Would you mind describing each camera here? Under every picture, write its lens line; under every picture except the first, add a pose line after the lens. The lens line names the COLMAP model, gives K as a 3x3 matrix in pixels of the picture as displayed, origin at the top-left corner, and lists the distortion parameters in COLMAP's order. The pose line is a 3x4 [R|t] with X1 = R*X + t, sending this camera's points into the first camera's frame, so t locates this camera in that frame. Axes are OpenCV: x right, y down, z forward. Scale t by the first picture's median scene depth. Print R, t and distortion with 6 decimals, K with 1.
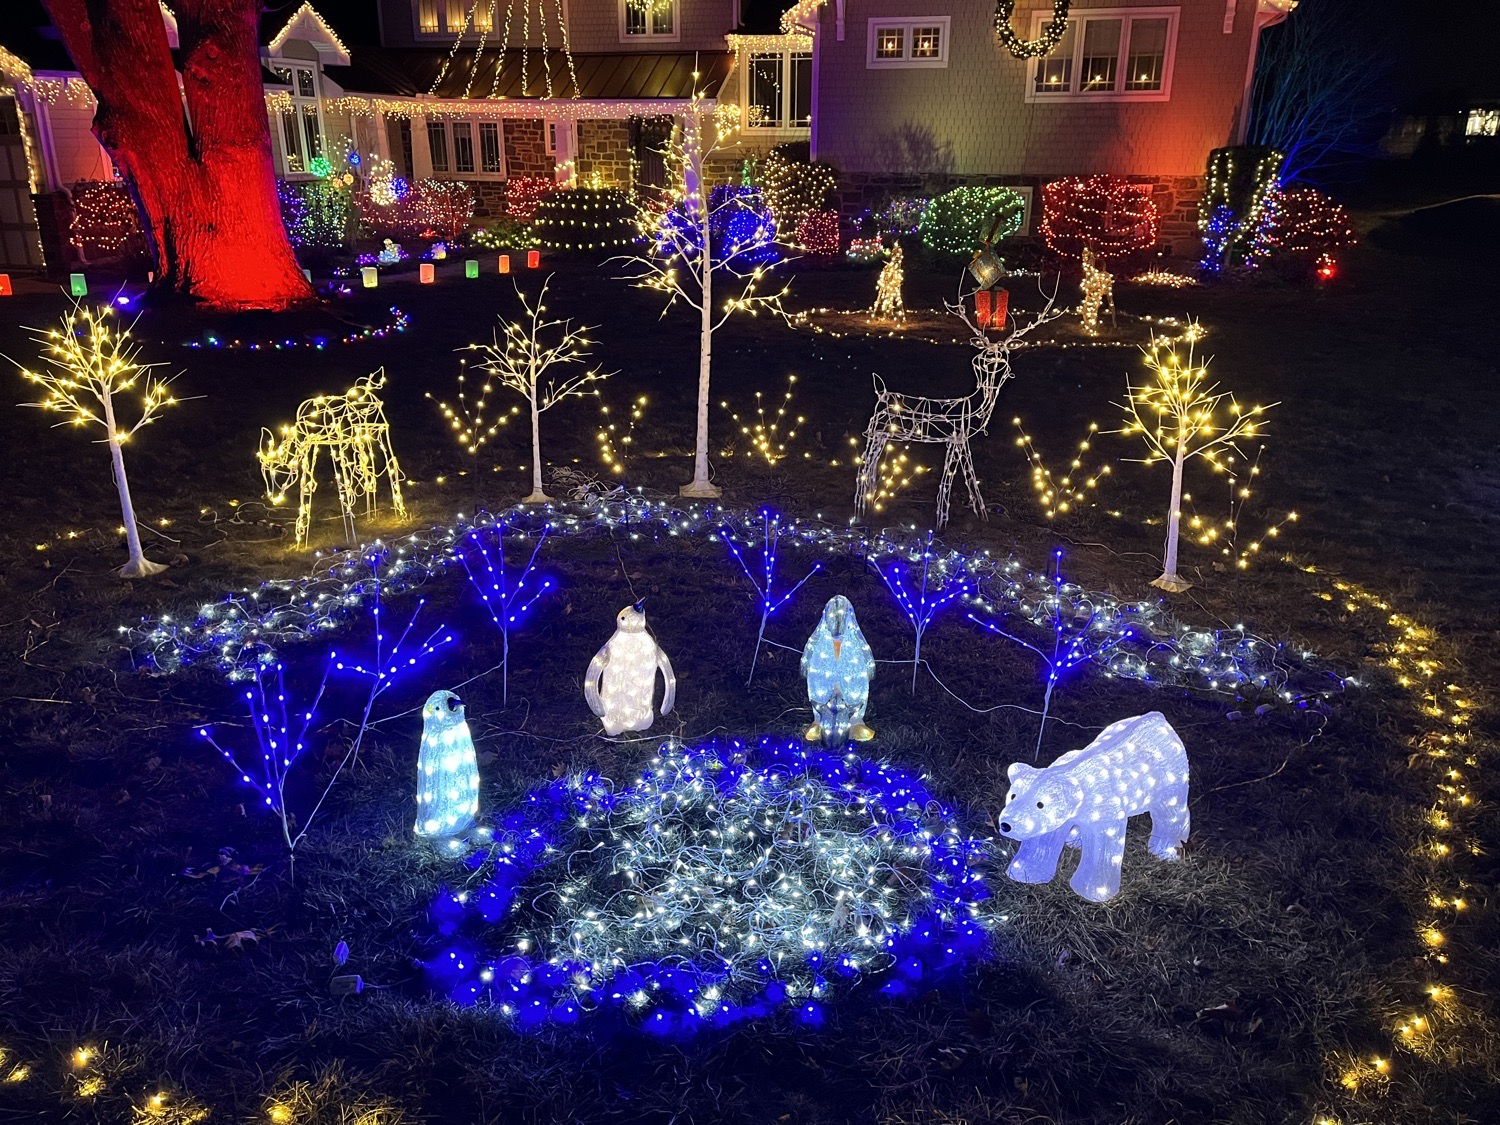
lens RADIAL K [[1130.9, 0, 745.0], [0, 1130.9, 561.2], [0, 0, 1]] dist [0.085143, -0.119328]
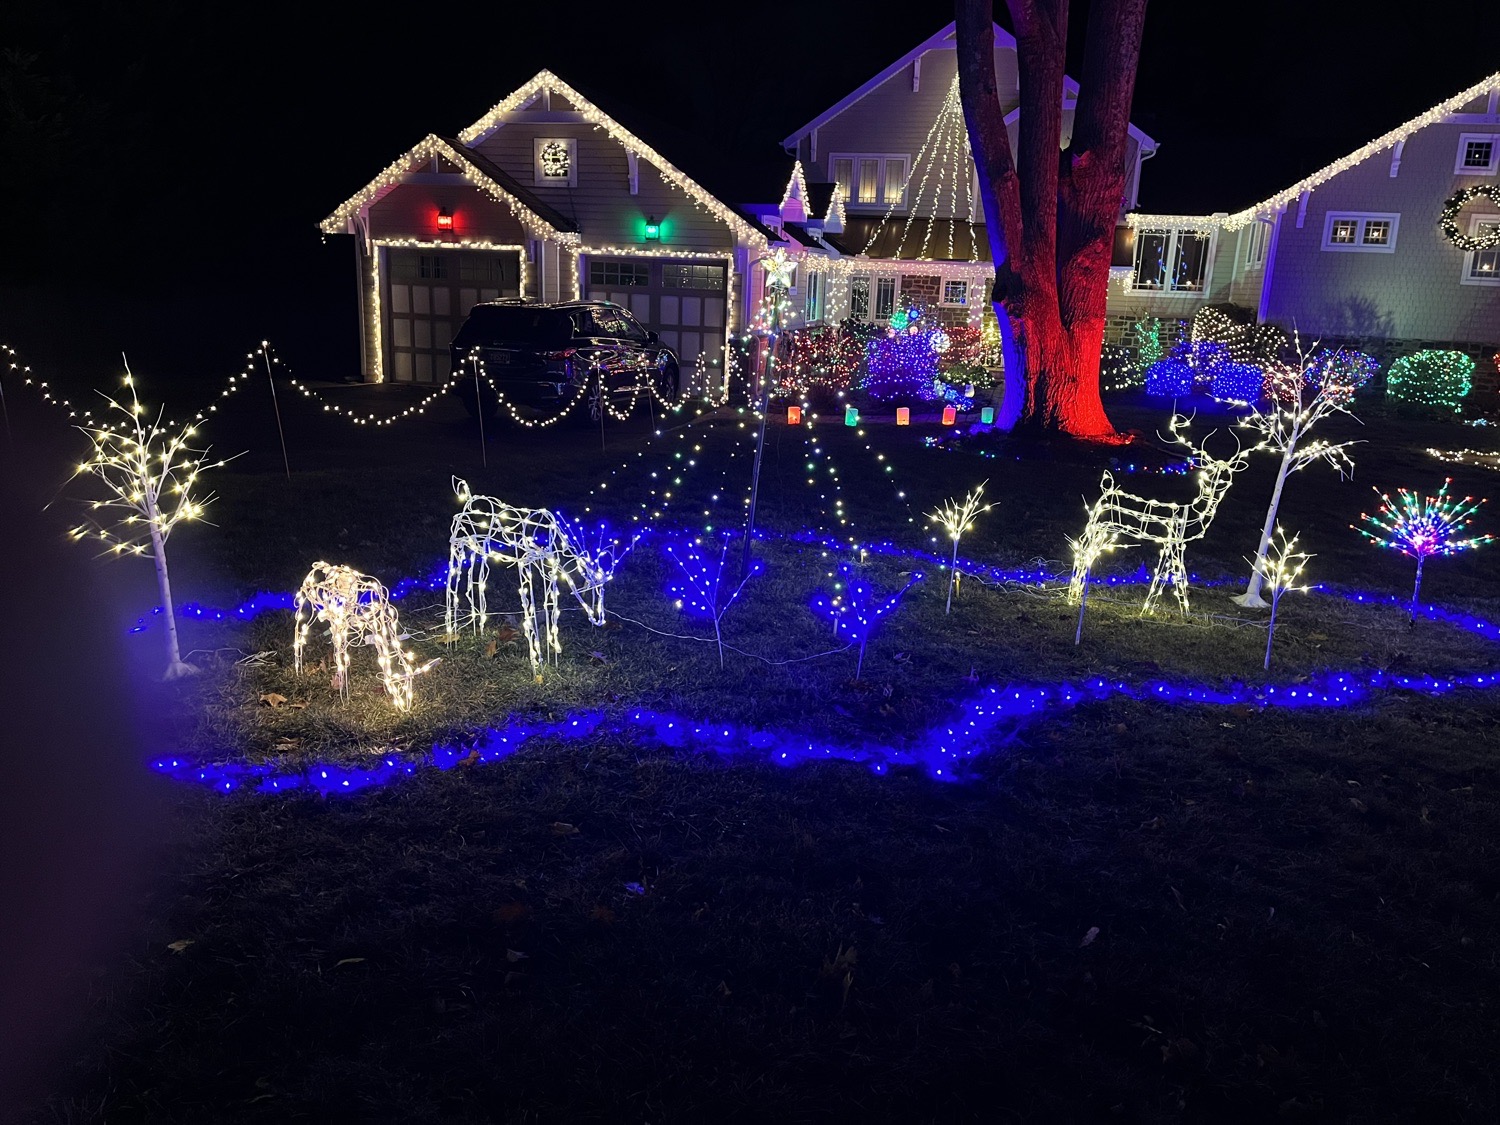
lens RADIAL K [[1130.9, 0, 745.0], [0, 1130.9, 561.2], [0, 0, 1]] dist [0.085143, -0.119328]
pose [[0.999152, 0.026170, 0.031792, -0.530394], [-0.022700, 0.994213, -0.105002, 0.032499], [-0.034355, 0.104191, 0.993964, -0.140523]]
